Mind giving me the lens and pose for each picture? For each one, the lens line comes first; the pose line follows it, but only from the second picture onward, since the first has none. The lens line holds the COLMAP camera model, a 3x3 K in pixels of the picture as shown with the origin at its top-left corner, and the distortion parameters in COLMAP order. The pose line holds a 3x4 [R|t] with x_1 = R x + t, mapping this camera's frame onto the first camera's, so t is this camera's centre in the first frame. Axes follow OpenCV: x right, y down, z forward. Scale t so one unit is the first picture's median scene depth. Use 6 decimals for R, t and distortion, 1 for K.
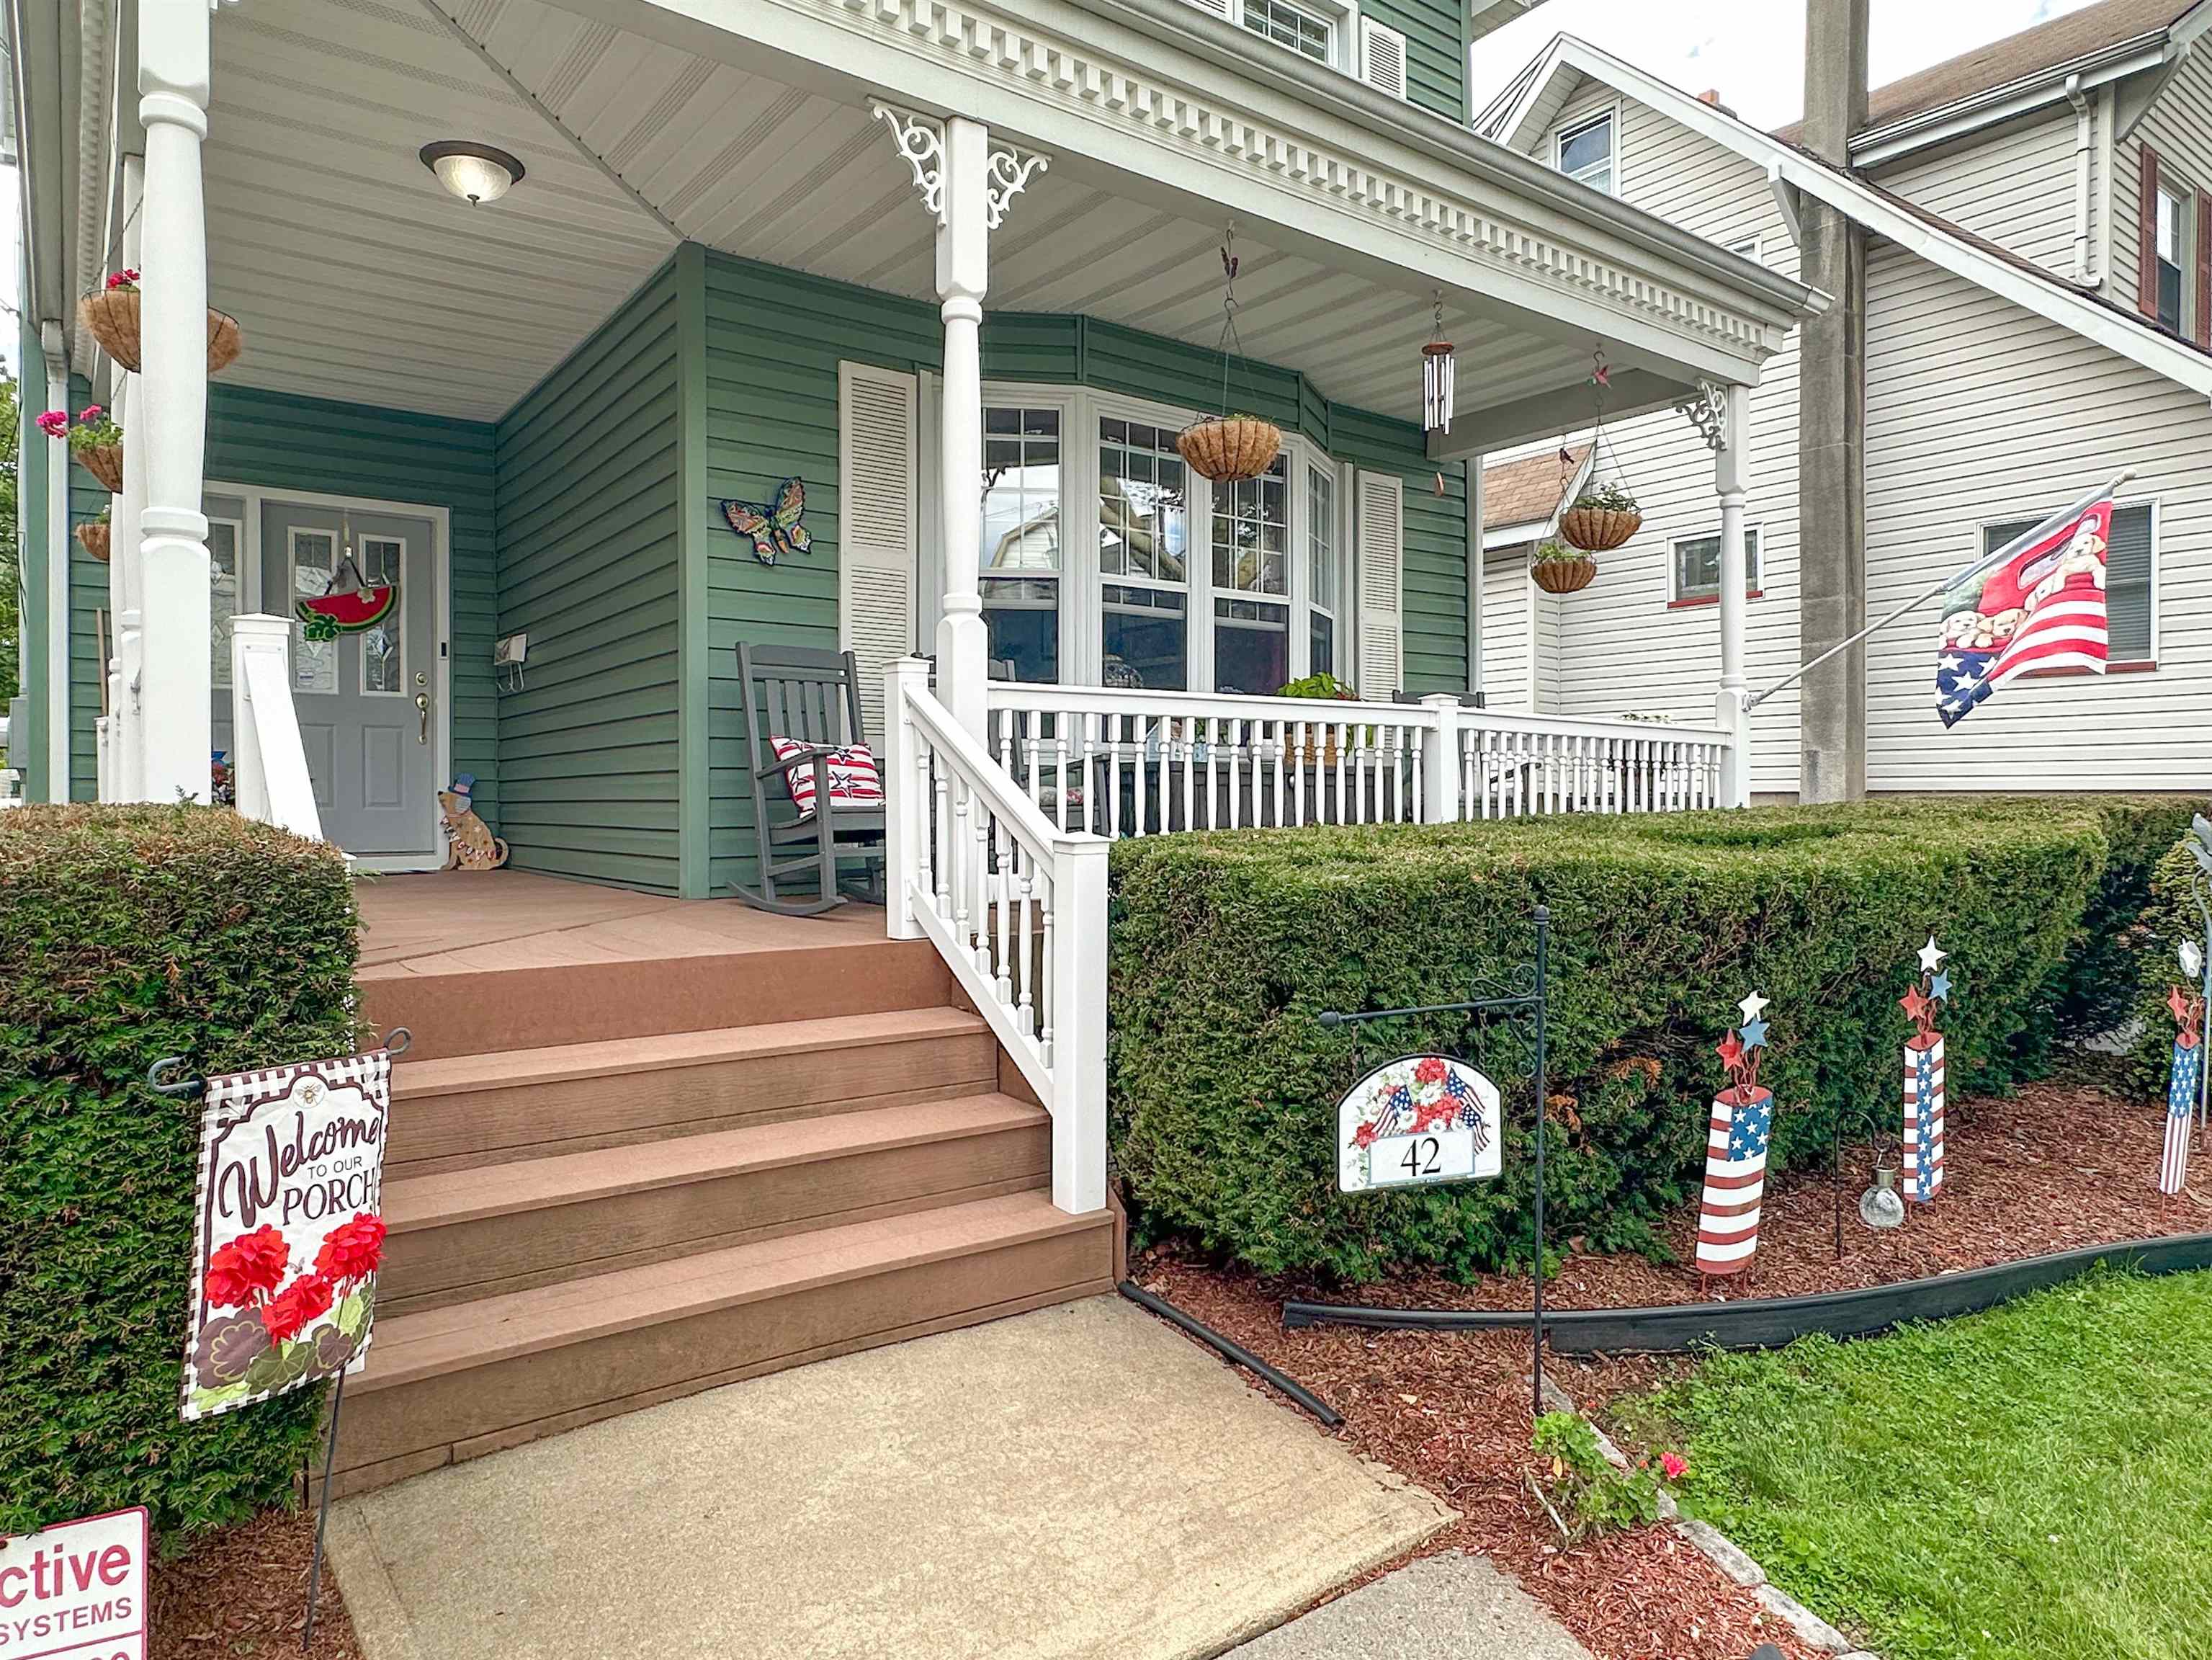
lens RADIAL K [[1388.8, 0, 1149.4], [0, 1388.8, 821.8], [0, 0, 1]] dist [-0.004333, 0.002534]
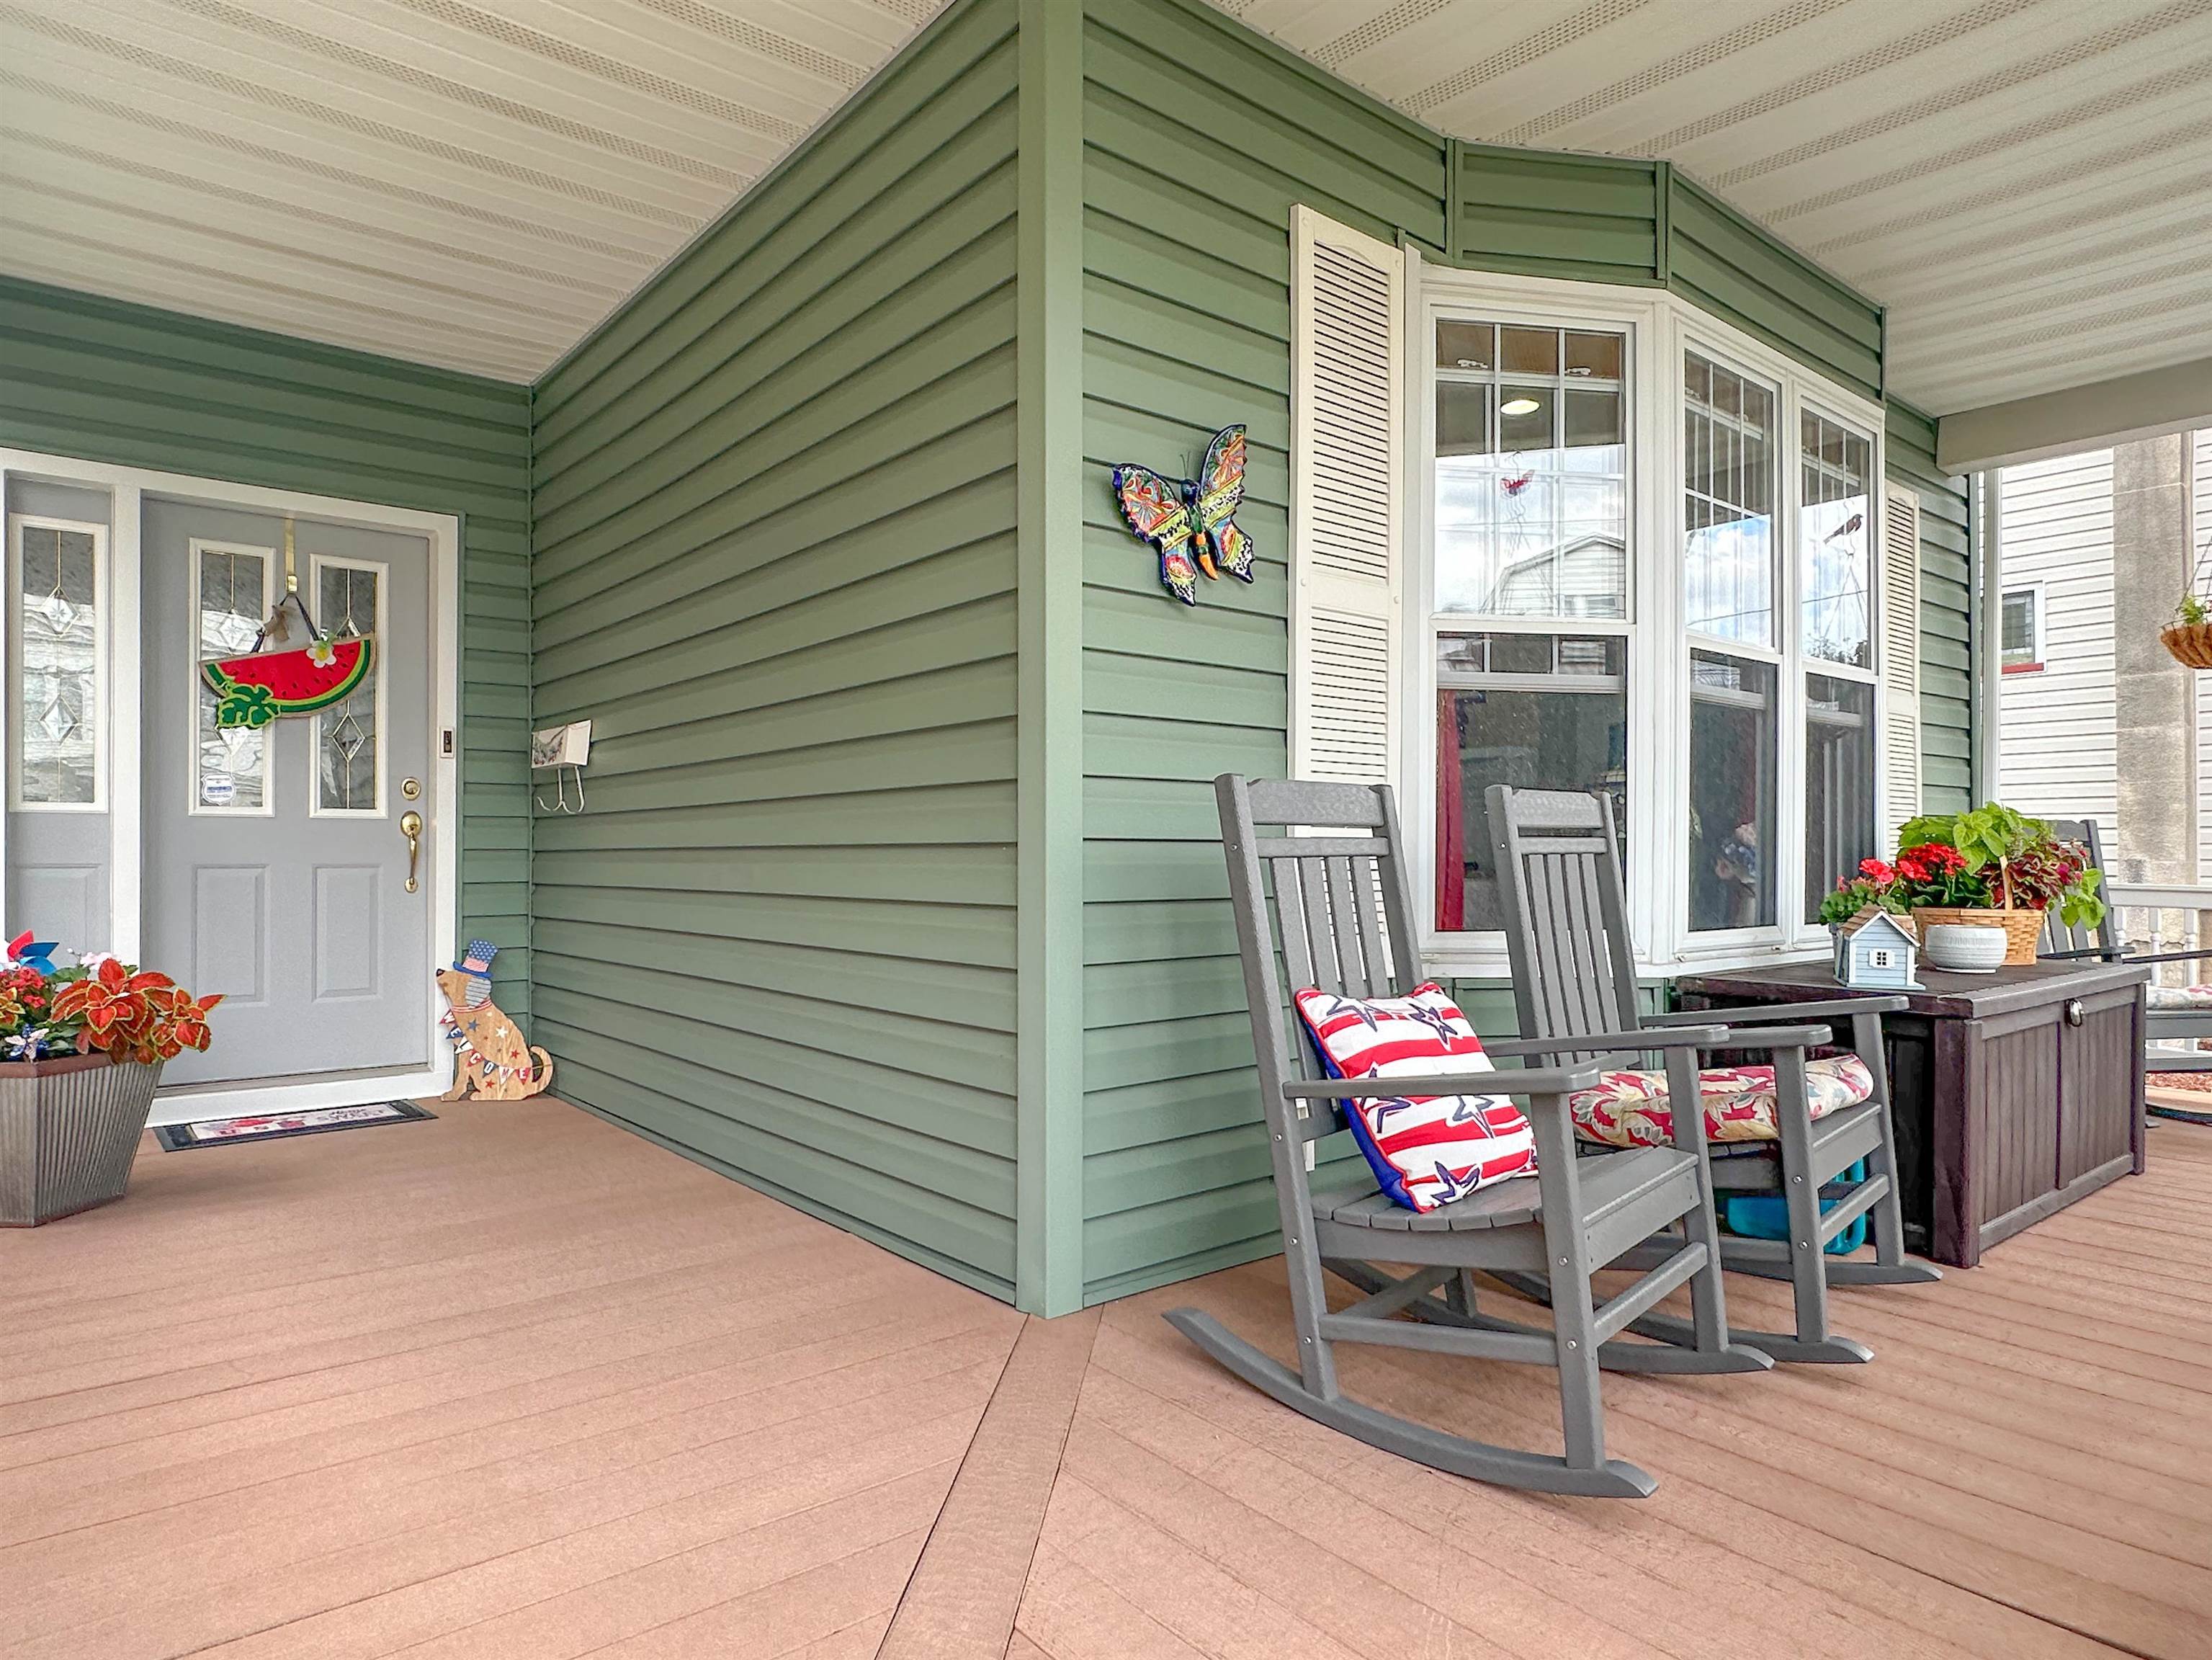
lens RADIAL K [[1313.3, 0, 1126.8], [0, 1313.3, 850.4], [0, 0, 1]] dist [0.006825, -0.006425]
pose [[0.998769, 0.001564, 0.049583, -0.236979], [-0.000747, 0.999864, -0.016487, -0.066977], [-0.049602, 0.016430, 0.998634, 0.401762]]
